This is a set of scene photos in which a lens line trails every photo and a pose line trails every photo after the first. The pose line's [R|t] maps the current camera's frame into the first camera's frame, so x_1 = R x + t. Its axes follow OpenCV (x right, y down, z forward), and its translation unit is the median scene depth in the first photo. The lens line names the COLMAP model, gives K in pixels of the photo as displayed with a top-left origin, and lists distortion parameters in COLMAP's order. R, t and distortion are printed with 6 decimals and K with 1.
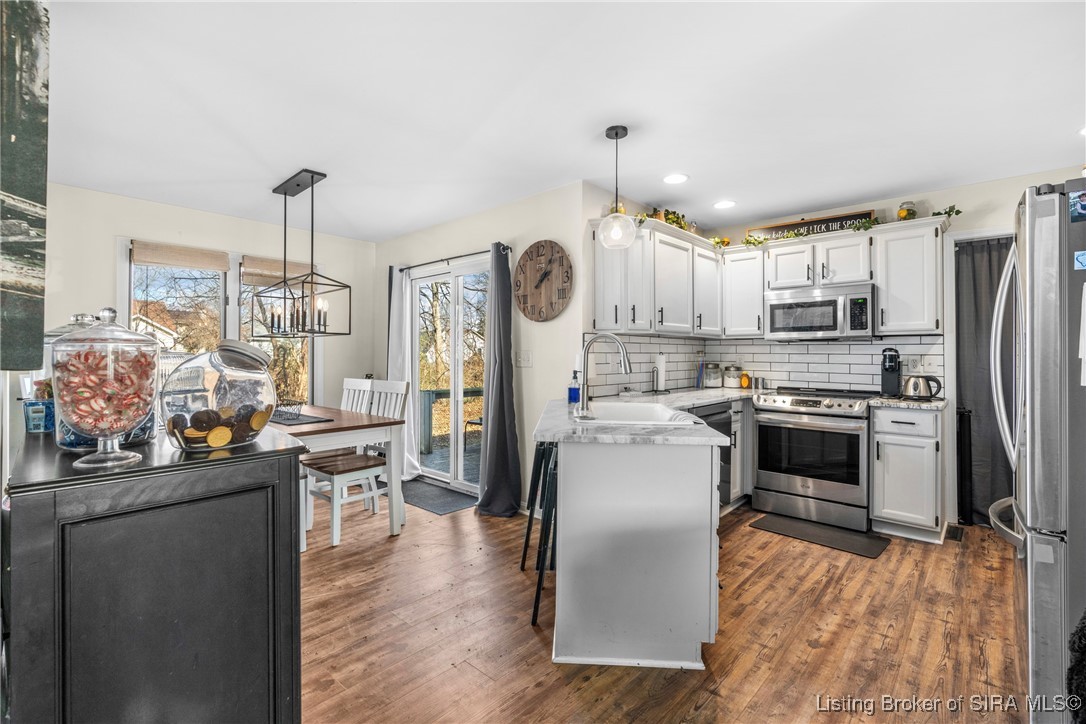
lens RADIAL K [[484.0, 0, 542.2], [0, 484.0, 353.5], [0, 0, 1]] dist [-0.000787, -0.000038]
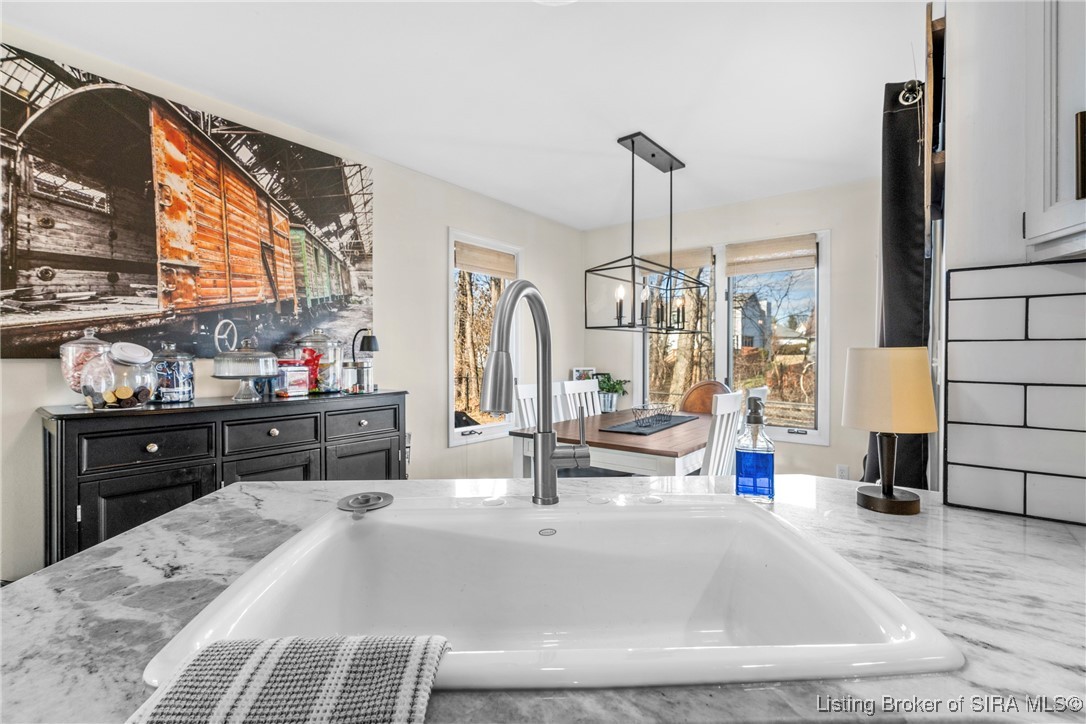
lens RADIAL K [[487.9, 0, 546.3], [0, 487.9, 356.5], [0, 0, 1]] dist [-0.000261, 0.000335]
pose [[0.086192, 0.002371, -0.996276, 0.303486], [0.004243, 0.999987, 0.002747, 0.004590], [0.996270, -0.004464, 0.086180, 0.652935]]
